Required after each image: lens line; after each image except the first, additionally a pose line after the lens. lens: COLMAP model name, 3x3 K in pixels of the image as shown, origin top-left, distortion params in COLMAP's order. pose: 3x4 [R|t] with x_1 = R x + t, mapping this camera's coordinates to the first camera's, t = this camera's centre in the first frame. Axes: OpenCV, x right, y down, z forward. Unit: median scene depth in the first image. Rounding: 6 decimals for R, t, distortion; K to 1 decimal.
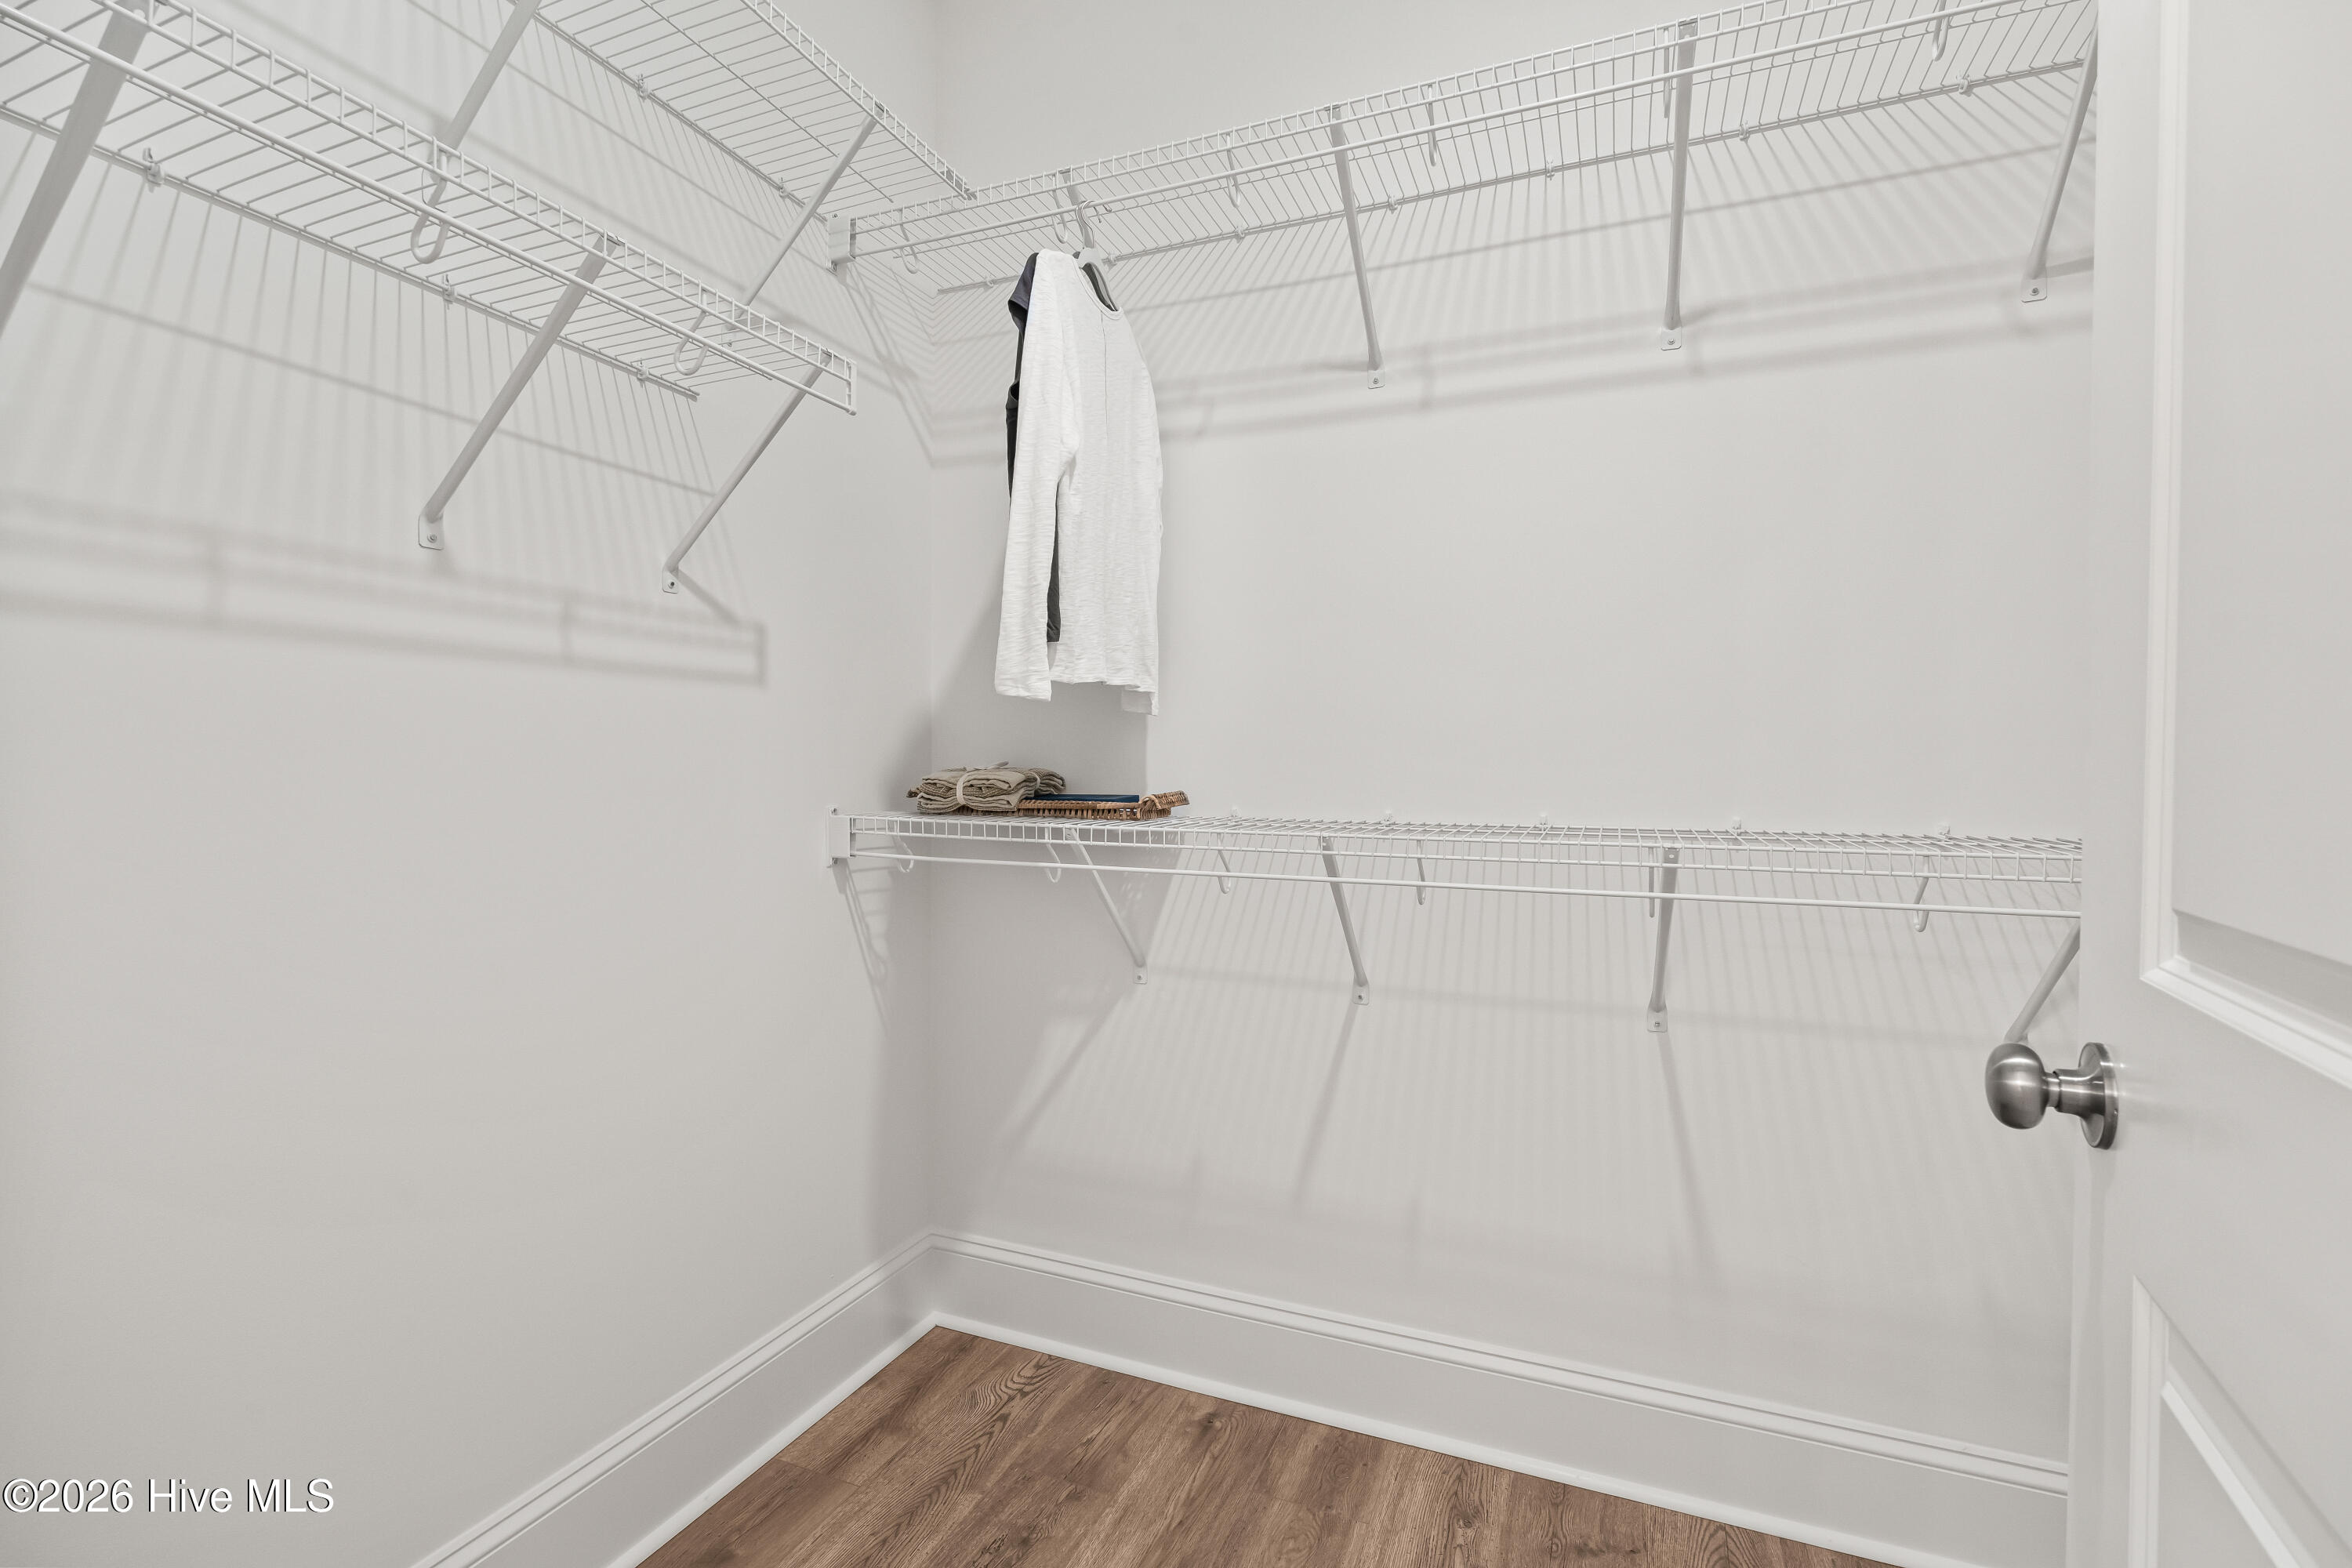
lens RADIAL K [[1037.6, 0, 1178.0], [0, 1037.6, 782.1], [0, 0, 1]] dist [0.000148, -0.000457]
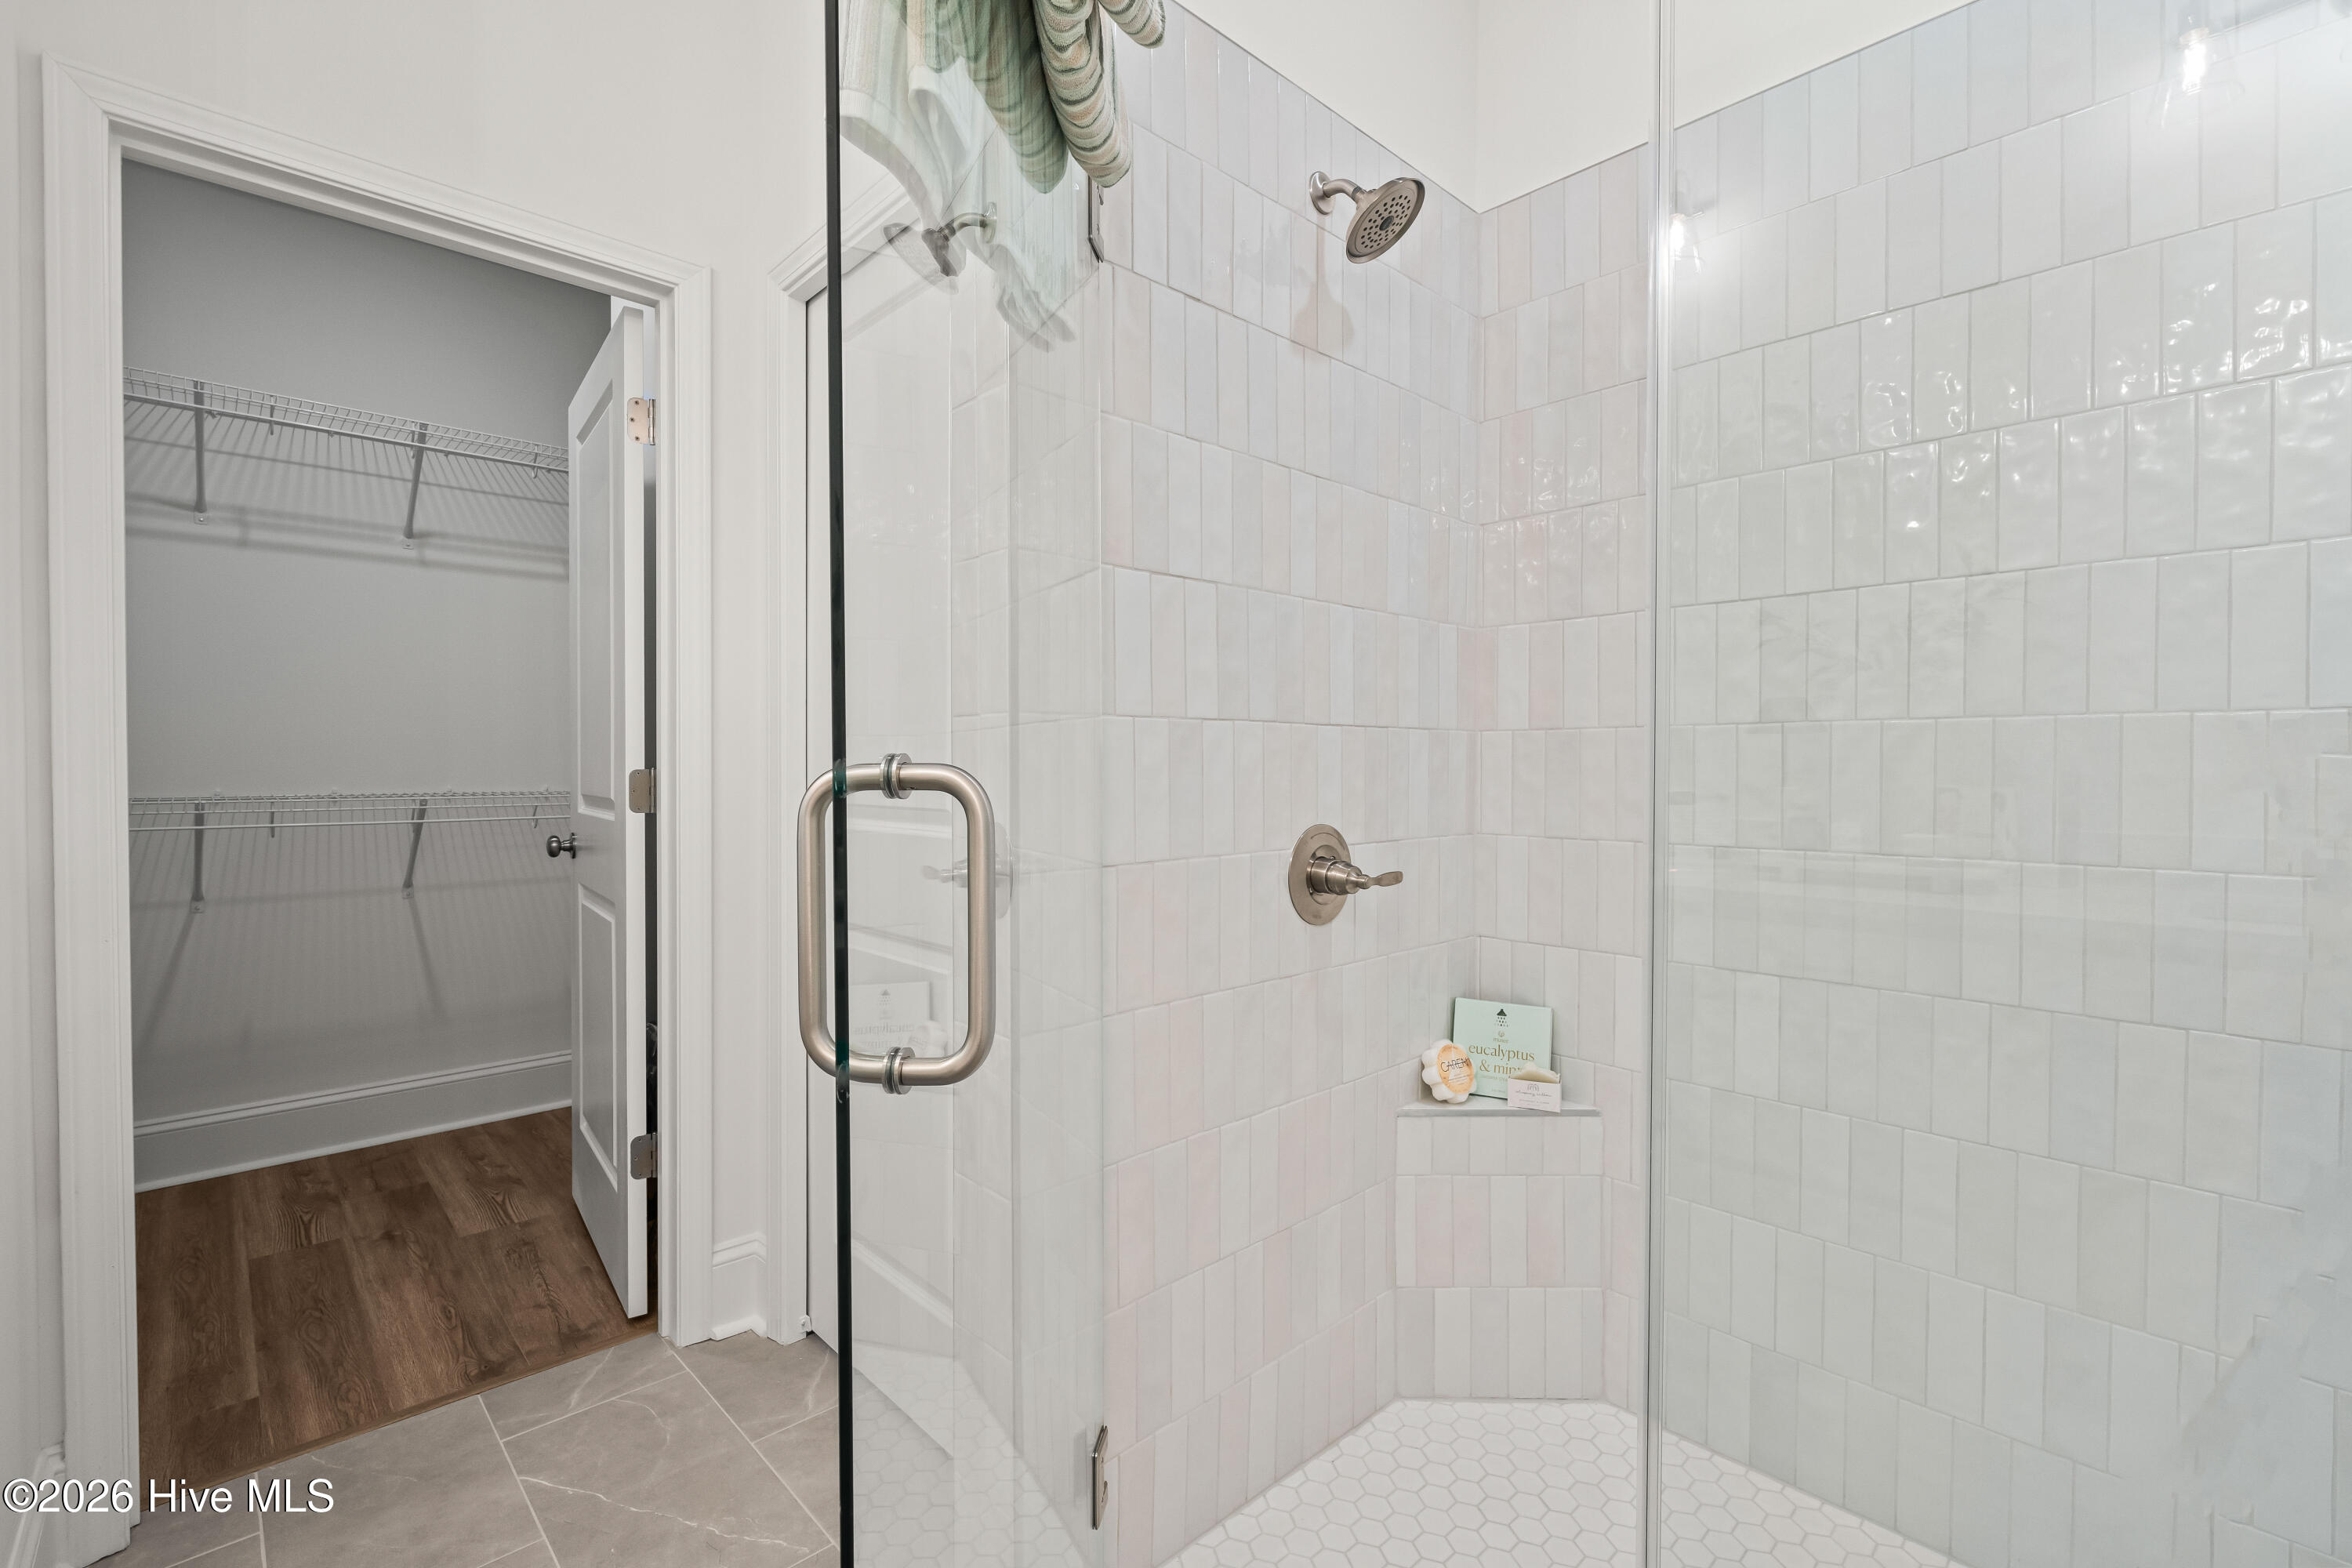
lens RADIAL K [[1037.6, 0, 1175.8], [0, 1037.6, 781.3], [0, 0, 1]] dist [0.000148, -0.000457]
pose [[0.404469, -0.020077, 0.914332, -0.741940], [0.015804, 0.999763, 0.014962, 0.016635], [-0.914415, 0.008398, 0.404690, -1.120557]]
